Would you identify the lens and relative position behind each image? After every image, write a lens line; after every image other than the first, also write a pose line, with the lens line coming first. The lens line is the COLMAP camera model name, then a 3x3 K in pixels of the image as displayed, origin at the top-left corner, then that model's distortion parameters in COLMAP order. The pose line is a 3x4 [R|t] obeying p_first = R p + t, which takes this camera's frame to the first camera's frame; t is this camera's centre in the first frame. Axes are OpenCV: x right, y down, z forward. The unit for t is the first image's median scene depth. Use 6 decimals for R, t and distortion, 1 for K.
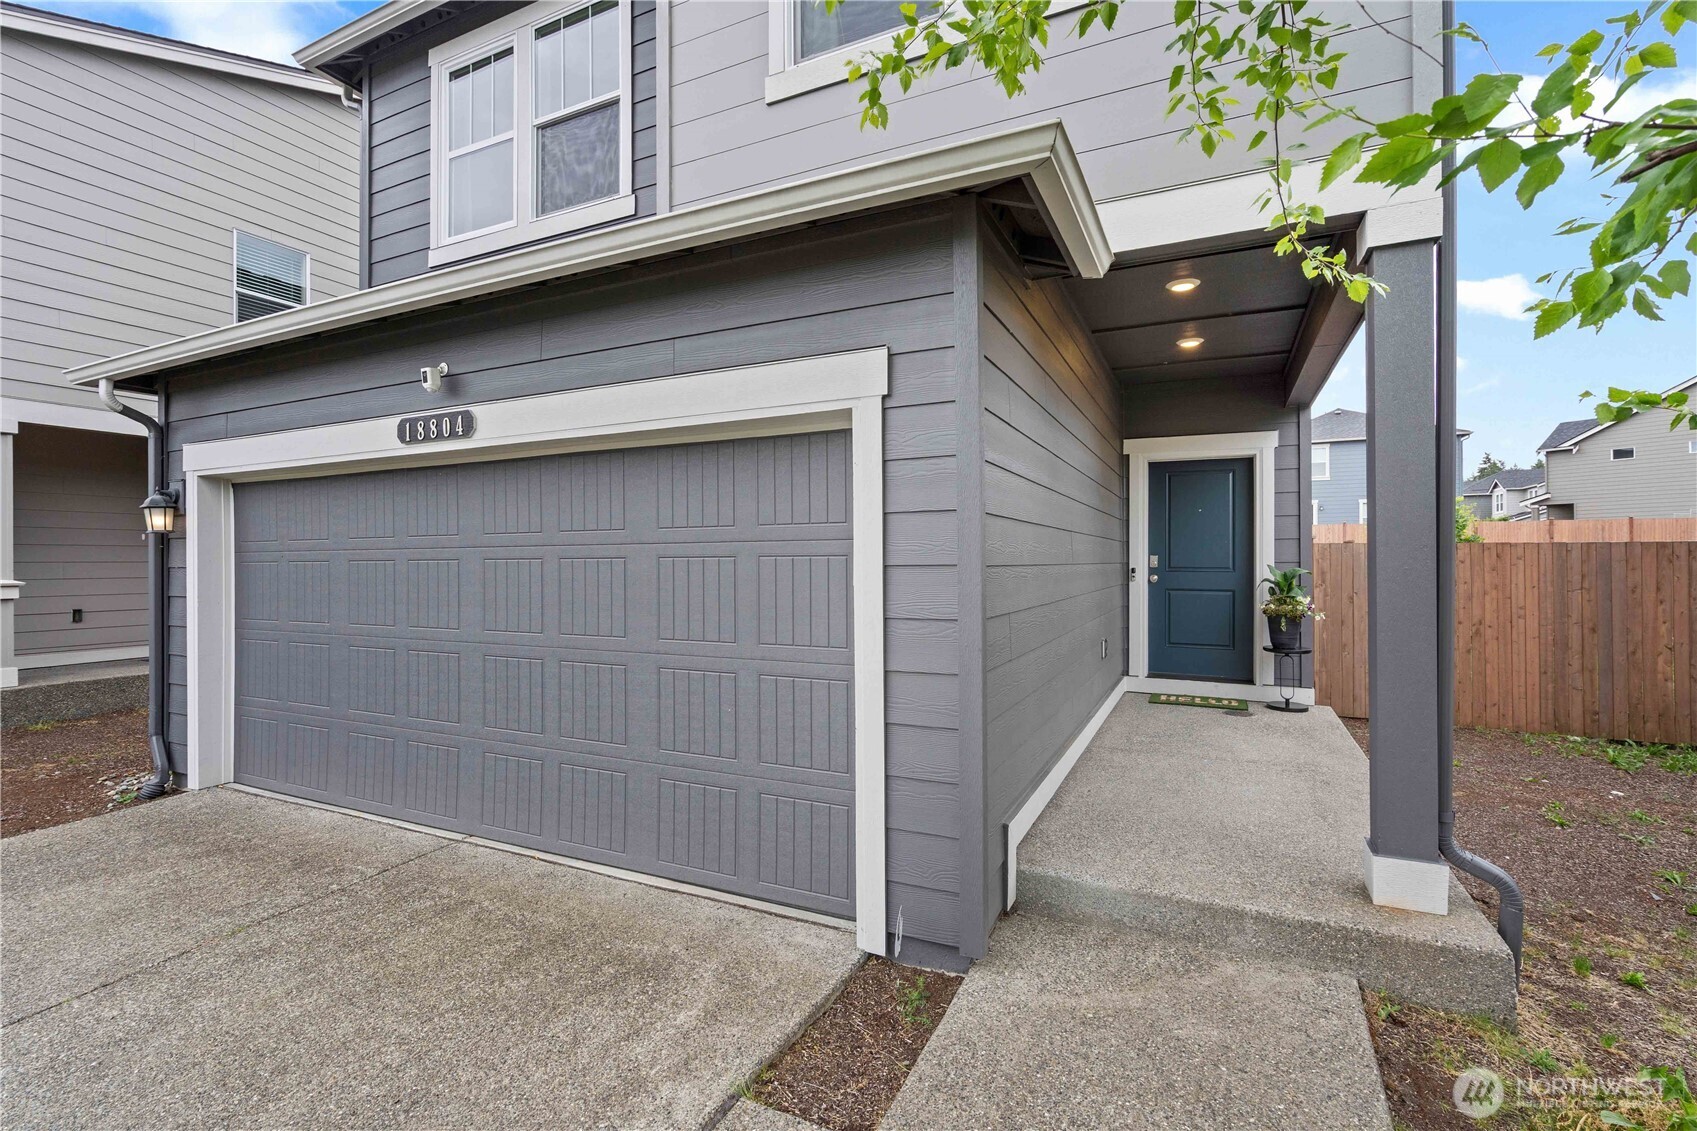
lens RADIAL K [[769.6, 0, 836.2], [0, 769.6, 571.0], [0, 0, 1]] dist [-0.001360, 0.000273]
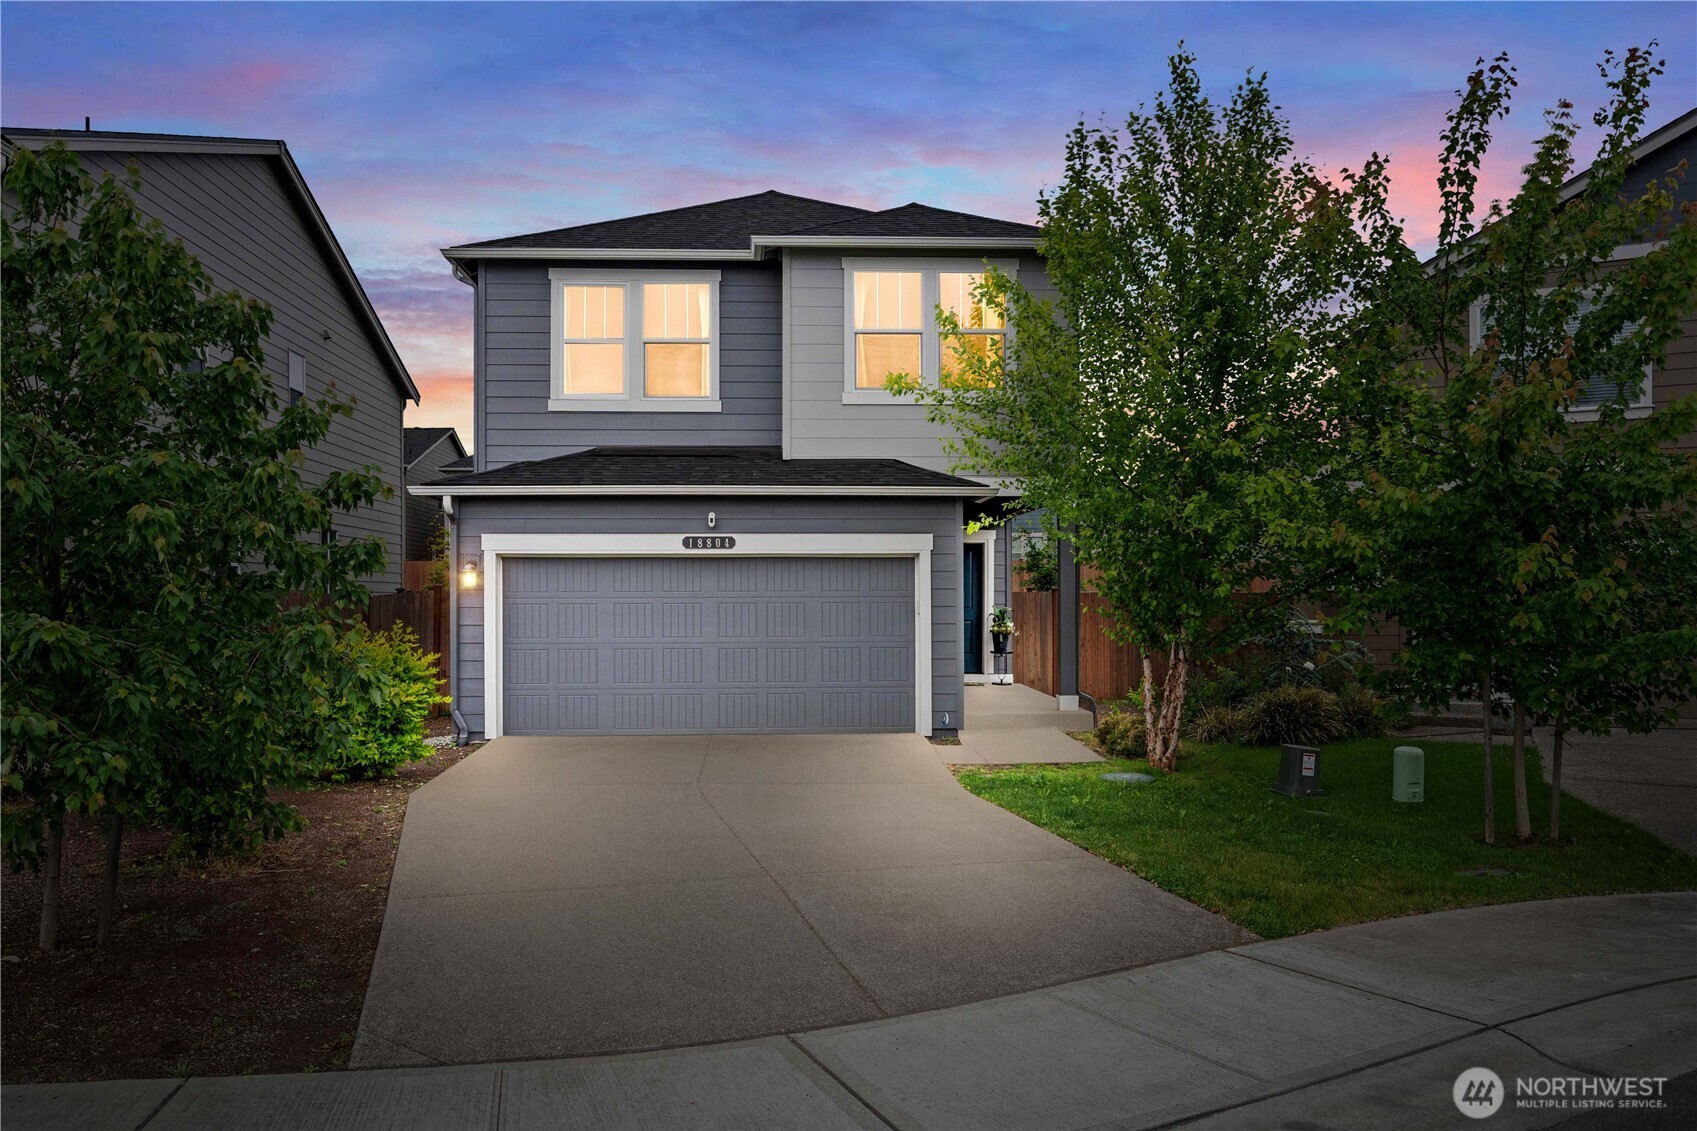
lens RADIAL K [[1380.5, 0, 848.5], [0, 1380.5, 565.5], [0, 0, 1]] dist [0.003060, 0.000614]
pose [[0.863342, 0.014323, 0.504417, -1.270126], [0.003404, 0.999409, -0.034204, 0.007850], [-0.504609, 0.031247, 0.862783, -1.510646]]
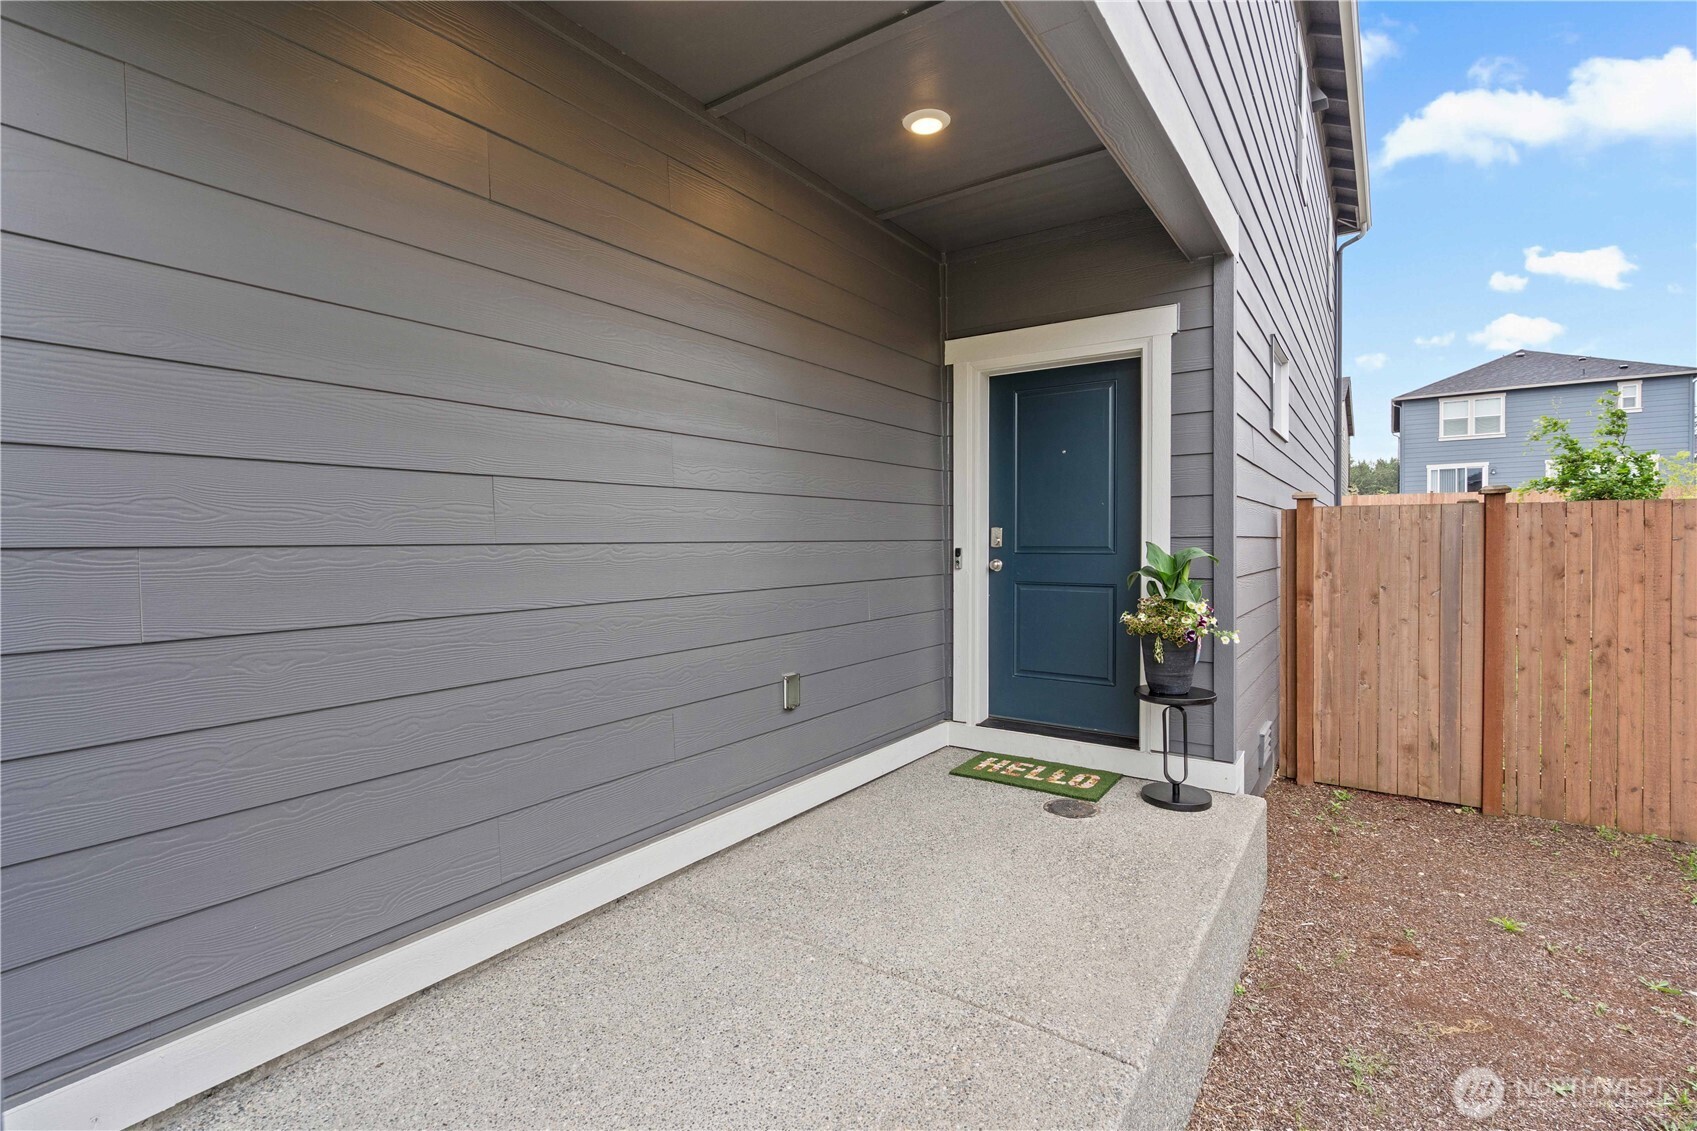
lens RADIAL K [[769.6, 0, 836.2], [0, 769.6, 571.0], [0, 0, 1]] dist [-0.001360, 0.000273]
pose [[0.986226, 0.000049, -0.165402, 0.412477], [0.004326, 0.999650, 0.026092, -0.002409], [0.165345, -0.026448, 0.985881, 0.391393]]
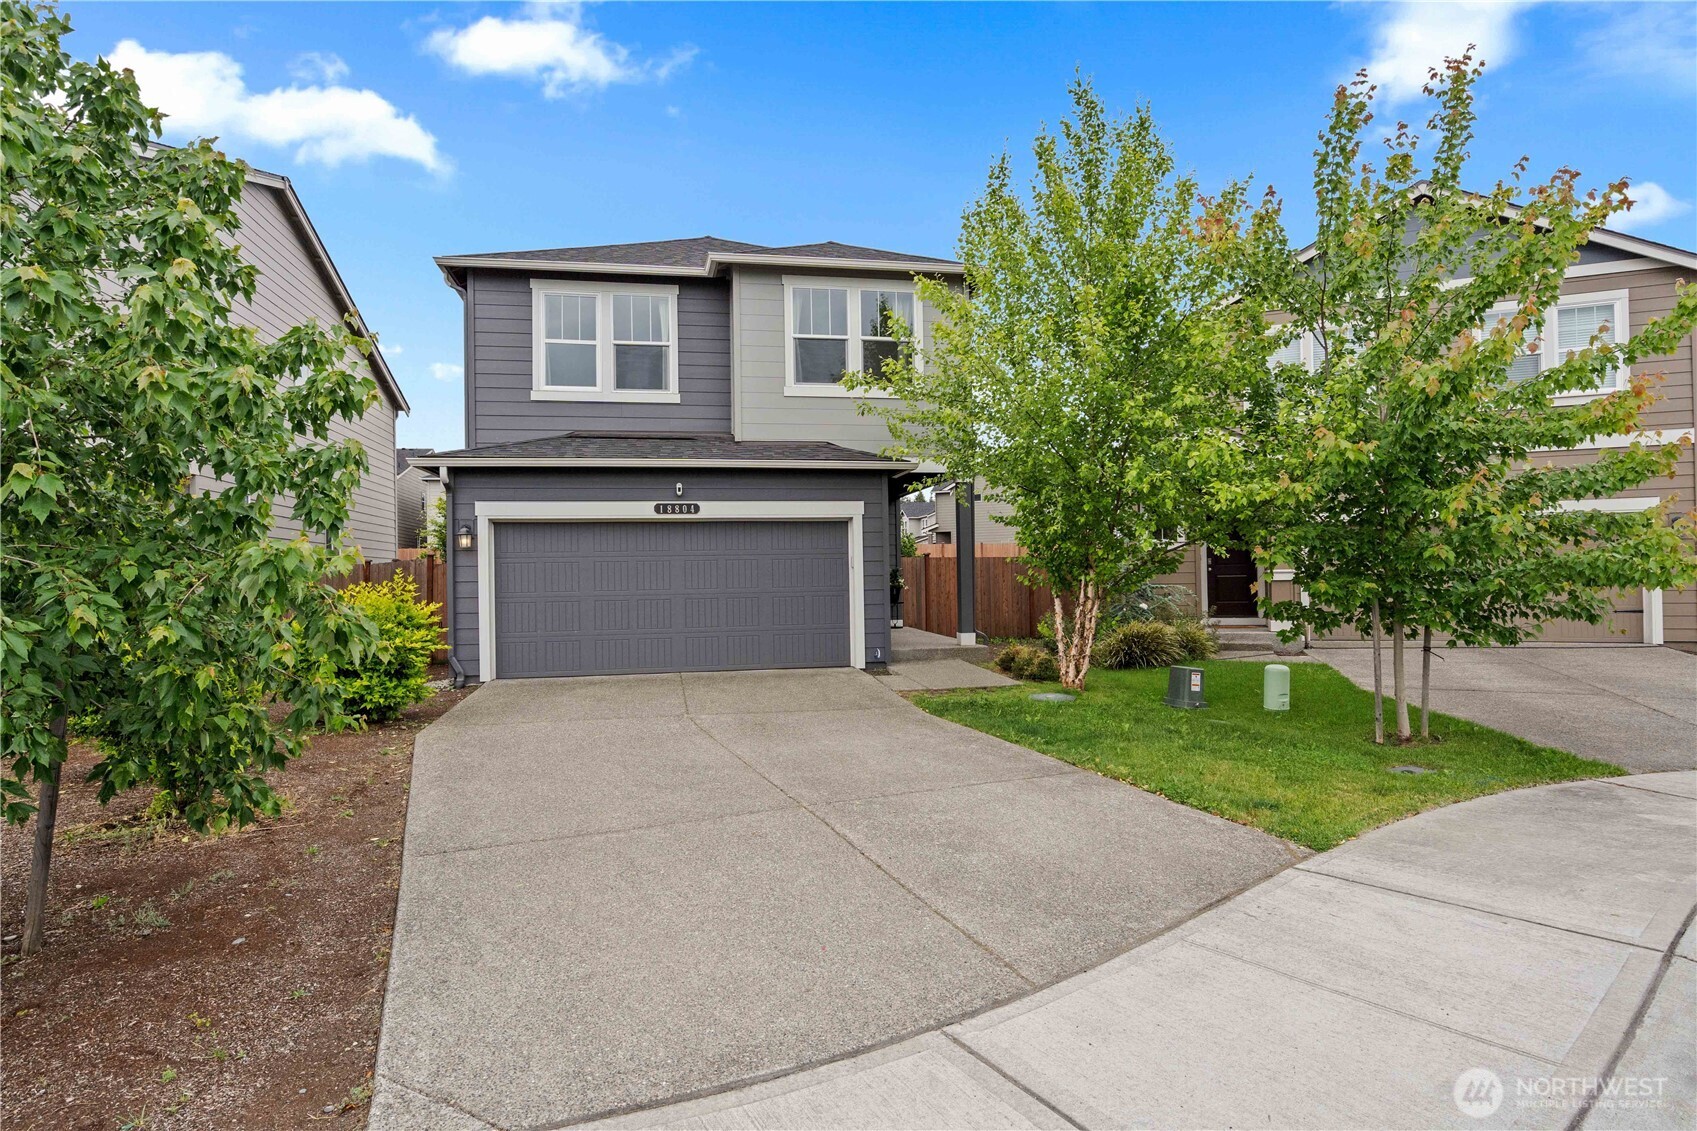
lens RADIAL K [[940.4, 0, 846.1], [0, 940.4, 552.7], [0, 0, 1]] dist [0.003552, 0.000570]
pose [[0.785318, 0.007942, 0.619042, -1.190302], [0.019466, 0.999107, -0.037513, 0.051757], [-0.618787, 0.041510, 0.784462, -1.055081]]
